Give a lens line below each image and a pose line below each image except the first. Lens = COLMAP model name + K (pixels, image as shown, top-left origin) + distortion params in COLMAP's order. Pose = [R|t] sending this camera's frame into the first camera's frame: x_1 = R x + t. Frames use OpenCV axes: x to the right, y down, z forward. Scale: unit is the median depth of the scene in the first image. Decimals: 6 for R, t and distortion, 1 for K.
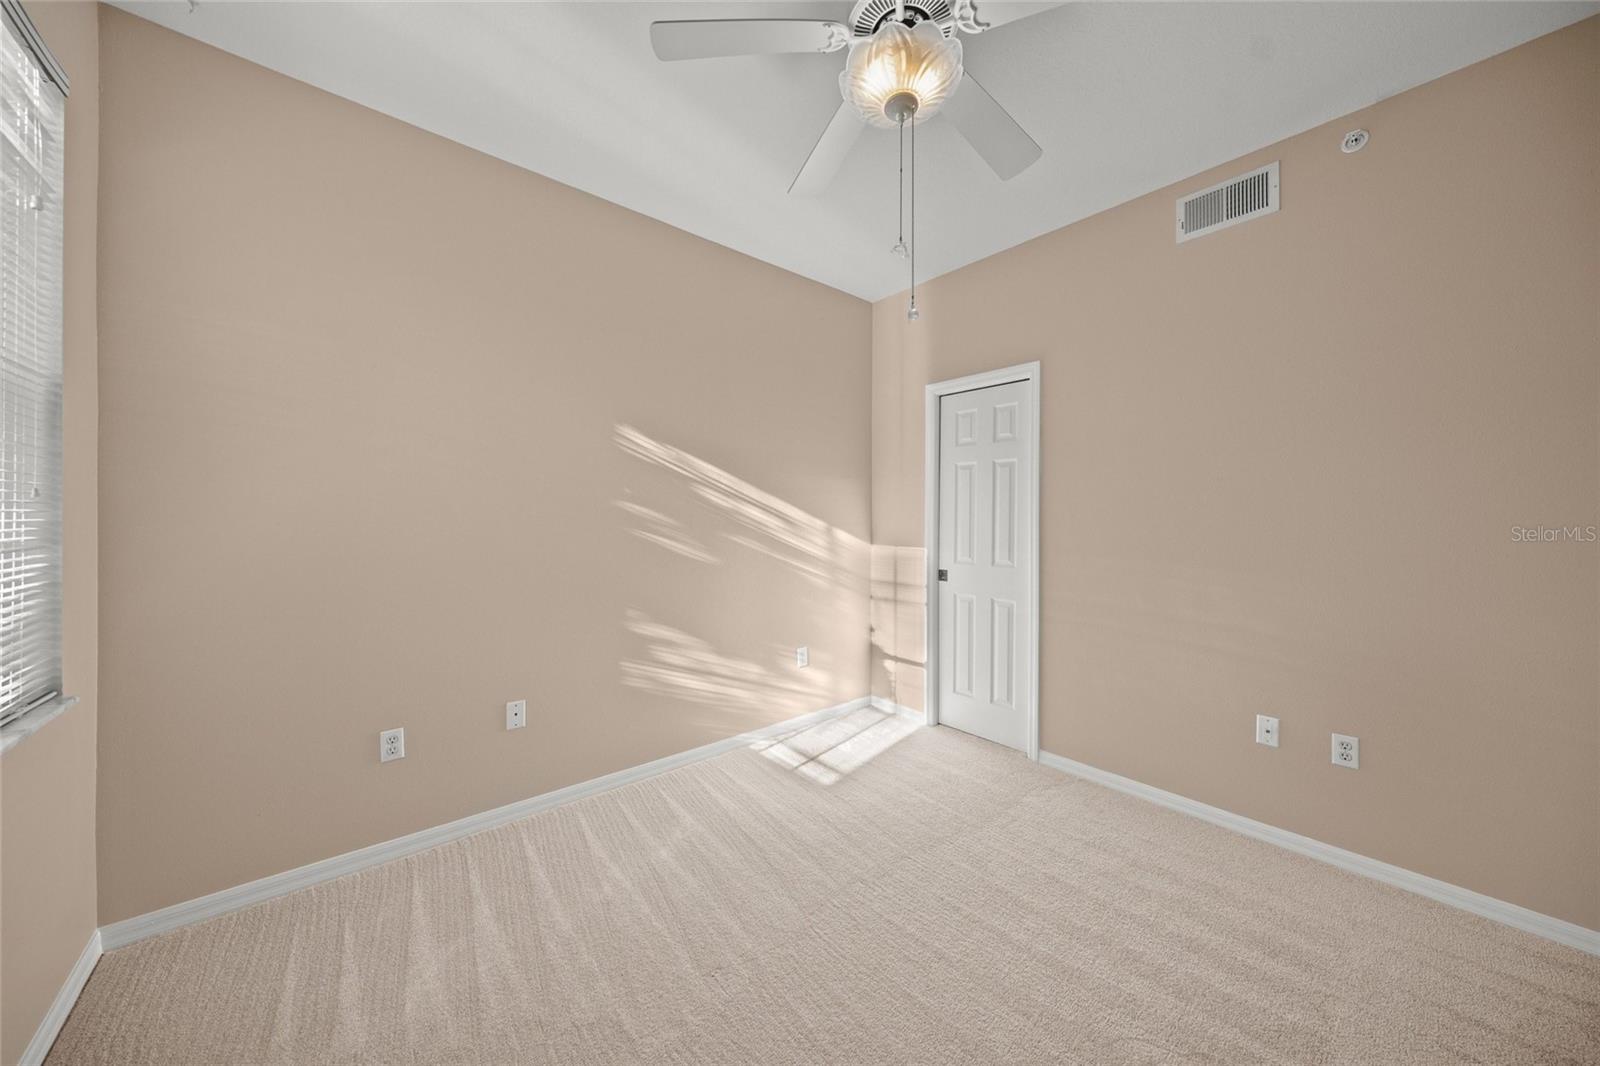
lens RADIAL K [[550.2, 0, 803.5], [0, 550.2, 517.7], [0, 0, 1]] dist [-0.002593, 0.000292]
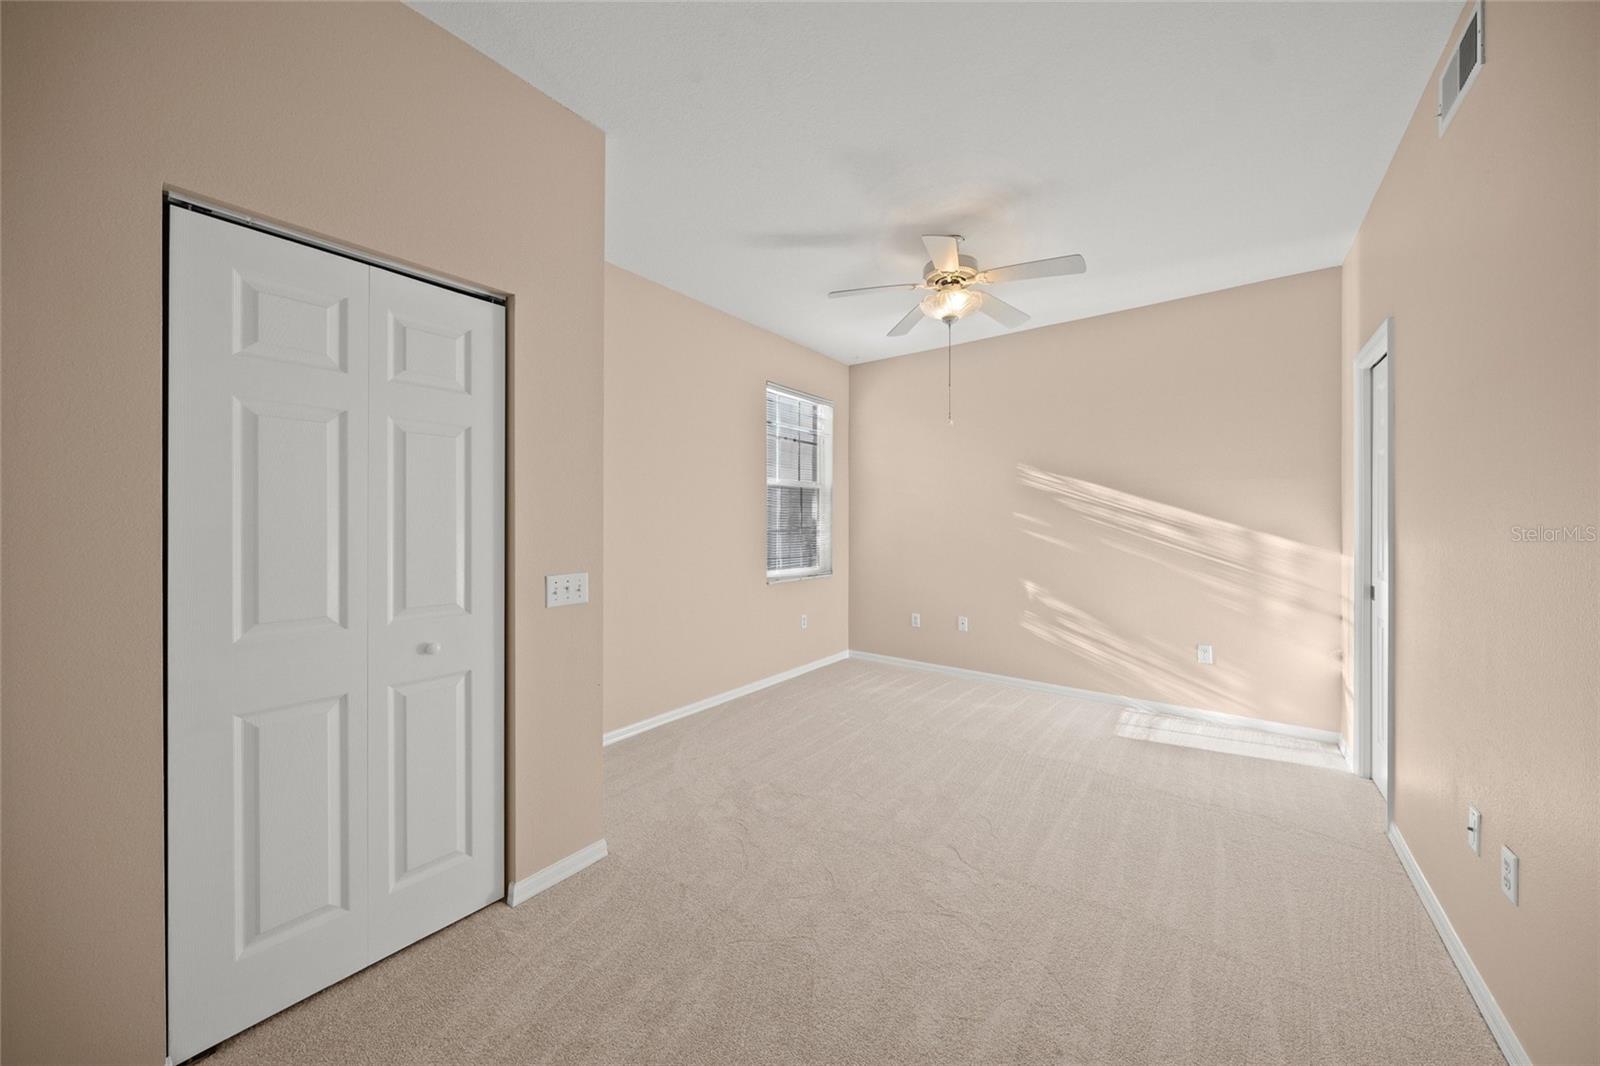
lens RADIAL K [[550.2, 0, 808.1], [0, 550.2, 523.1], [0, 0, 1]] dist [-0.002593, 0.000292]
pose [[0.213754, -0.004561, -0.976877, 0.939567], [-0.002311, 0.999984, -0.005175, 0.009831], [0.976885, 0.003364, 0.213740, 0.034954]]
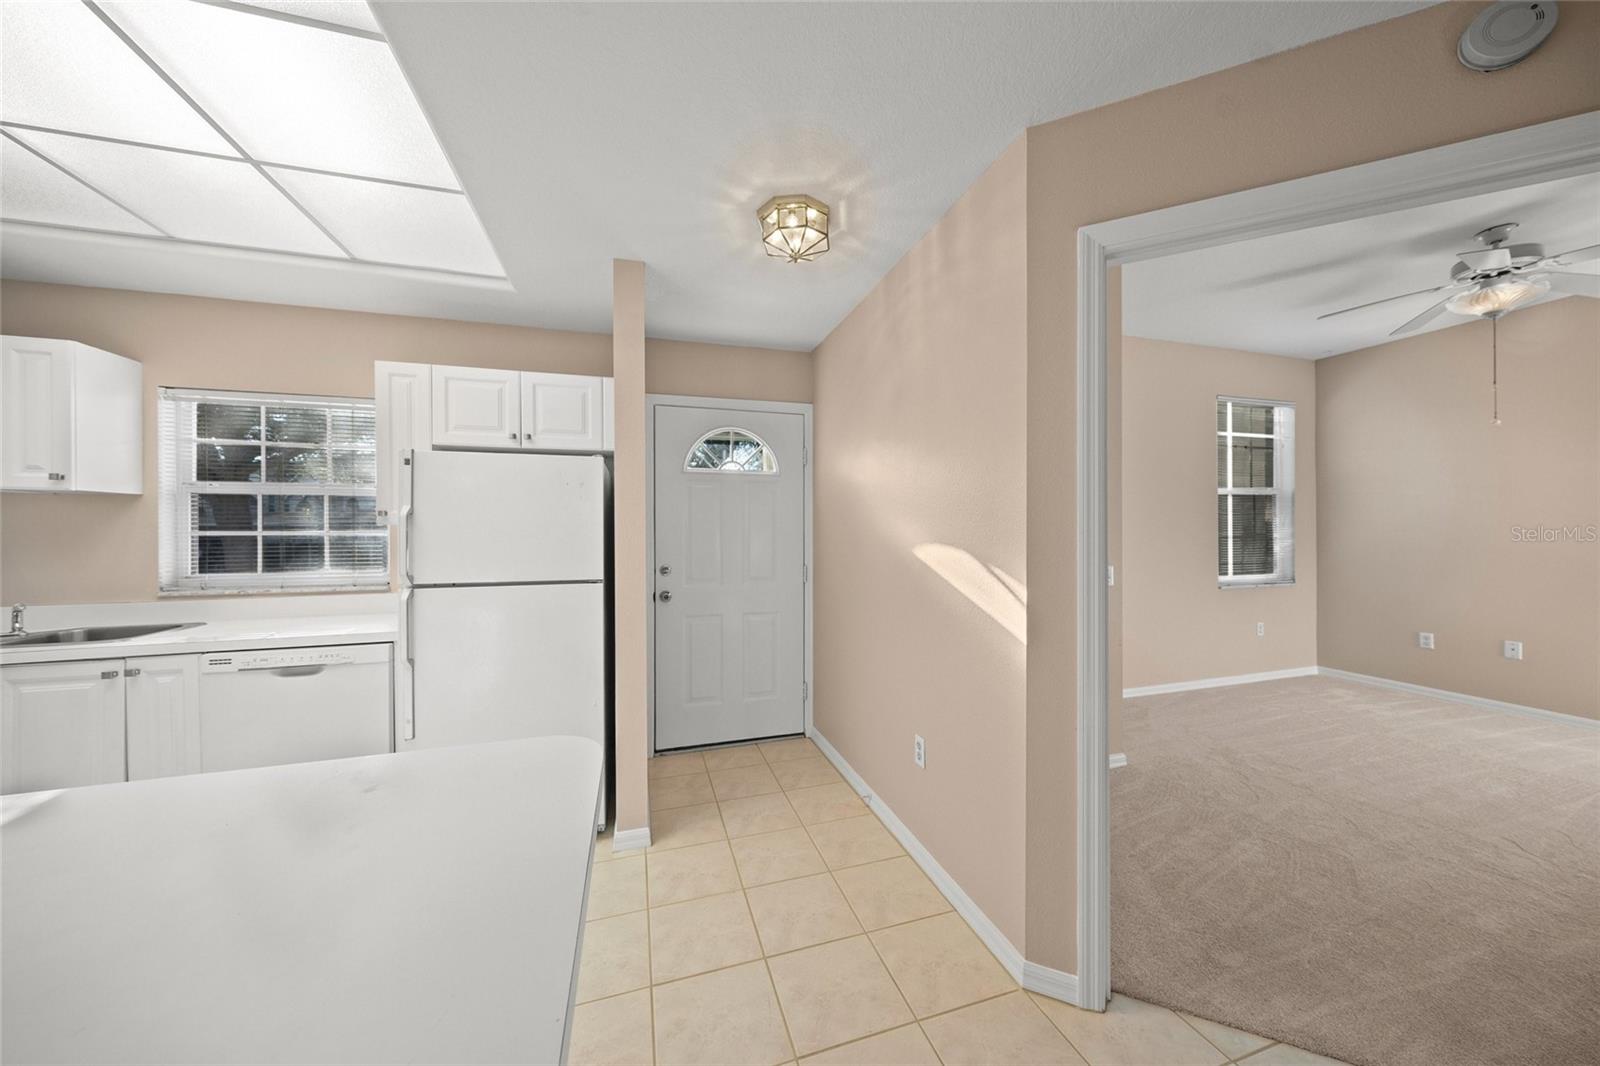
lens RADIAL K [[550.2, 0, 782.5], [0, 550.2, 532.7], [0, 0, 1]] dist [-0.002593, 0.000292]
pose [[-0.413969, 0.001393, -0.910290, 1.351873], [0.005580, 0.999984, -0.001007, 0.004305], [0.910274, -0.005496, -0.413970, -0.208080]]
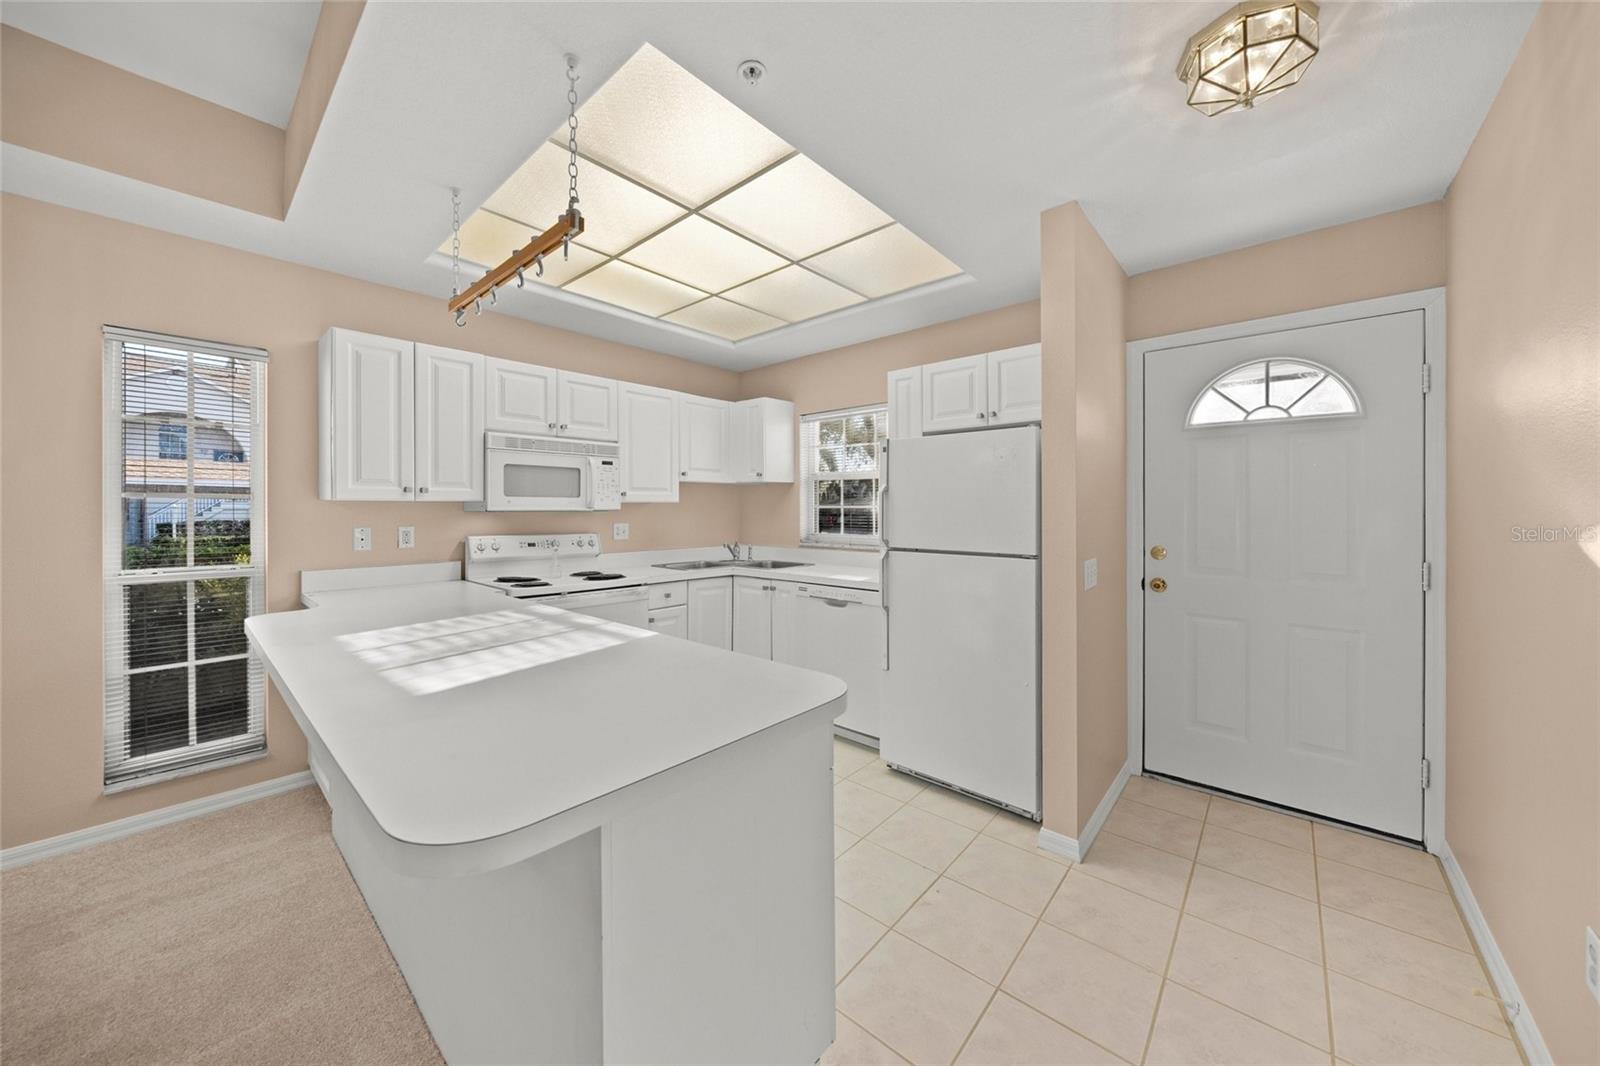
lens RADIAL K [[550.2, 0, 789.2], [0, 550.2, 507.9], [0, 0, 1]] dist [-0.002593, 0.000292]
pose [[-0.992301, -0.000896, -0.123849, 1.182845], [-0.000647, 0.999998, -0.002045, 0.005789], [0.123850, -0.001949, -0.992299, -0.082290]]
